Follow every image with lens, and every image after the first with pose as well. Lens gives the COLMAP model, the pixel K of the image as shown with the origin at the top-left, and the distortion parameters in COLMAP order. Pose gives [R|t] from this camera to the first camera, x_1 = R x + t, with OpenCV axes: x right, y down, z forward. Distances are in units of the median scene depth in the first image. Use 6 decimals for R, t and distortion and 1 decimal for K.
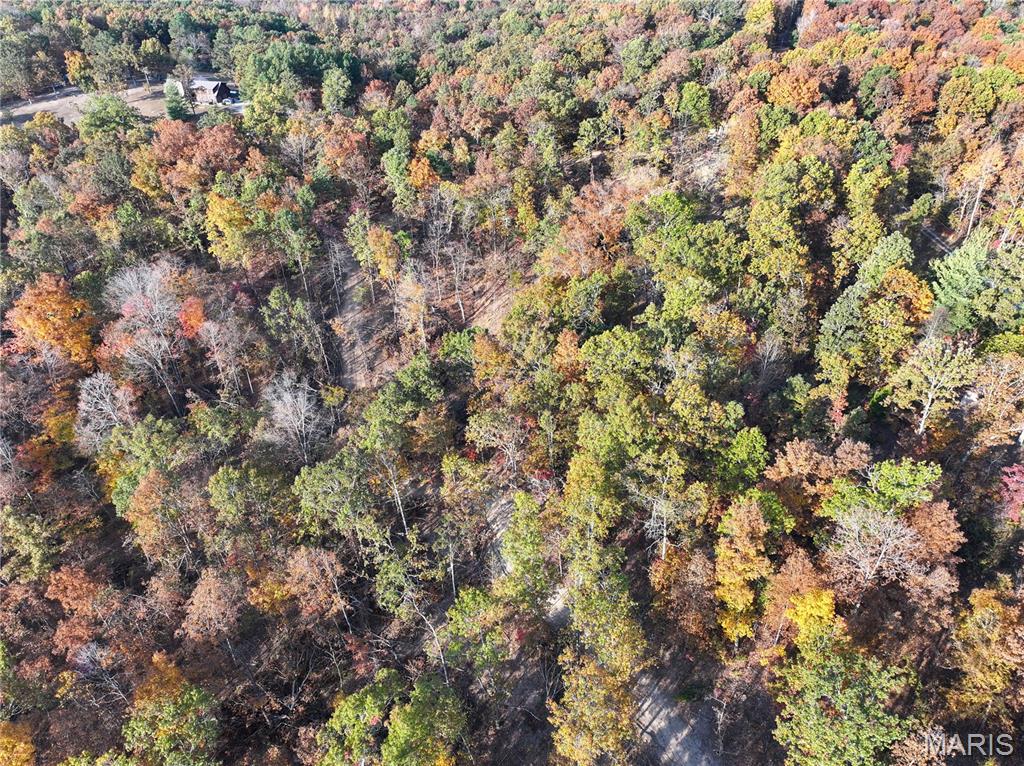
lens RADIAL K [[716.7, 0, 513.6], [0, 716.7, 381.8], [0, 0, 1]] dist [-0.007347, 0.023171]
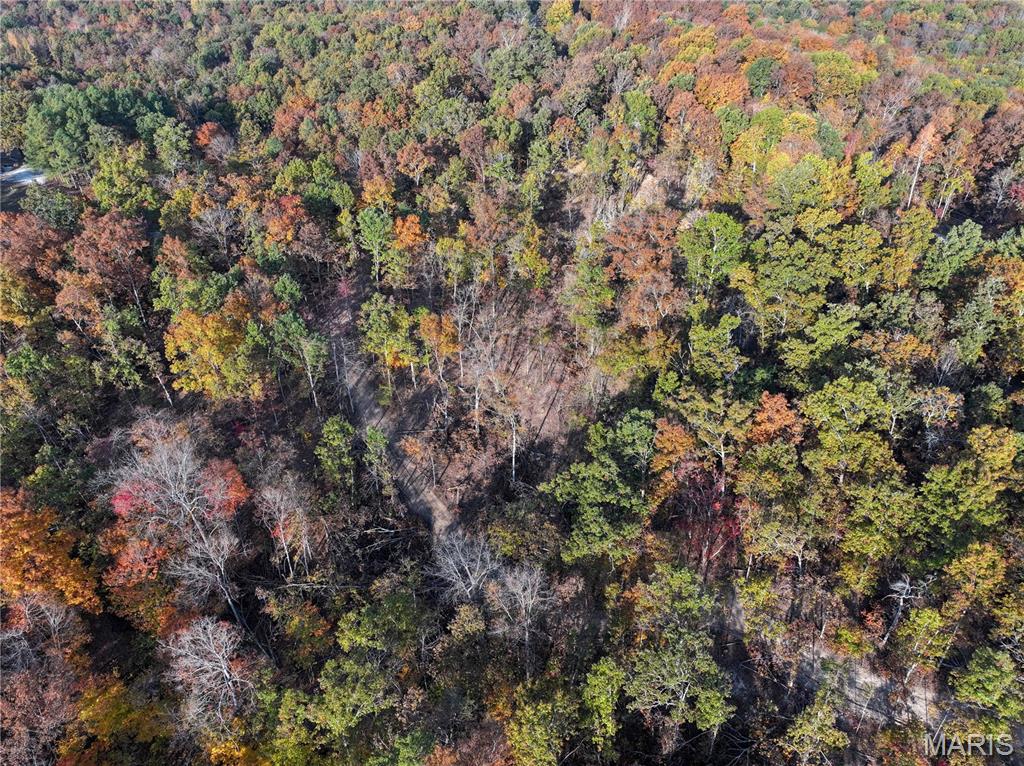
lens RADIAL K [[716.7, 0, 510.7], [0, 716.7, 384.2], [0, 0, 1]] dist [-0.007347, 0.023171]
pose [[0.910847, -0.234273, 0.339816, -0.441314], [0.232921, 0.971436, 0.045394, -0.170502], [-0.340744, 0.037803, 0.939396, 0.243009]]
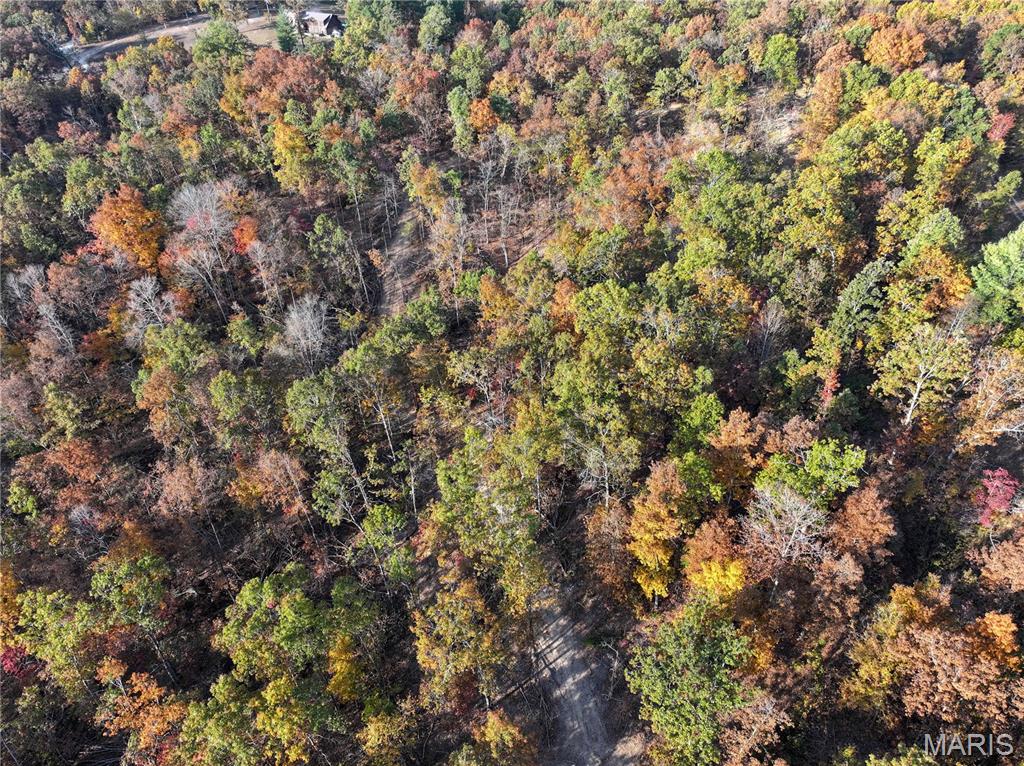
lens RADIAL K [[716.7, 0, 515.0], [0, 716.7, 382.3], [0, 0, 1]] dist [-0.007347, 0.023171]
pose [[0.980502, 0.121645, -0.154333, 0.152182], [-0.111463, 0.991082, 0.073029, 0.004692], [0.161840, -0.054403, 0.985316, -0.006485]]
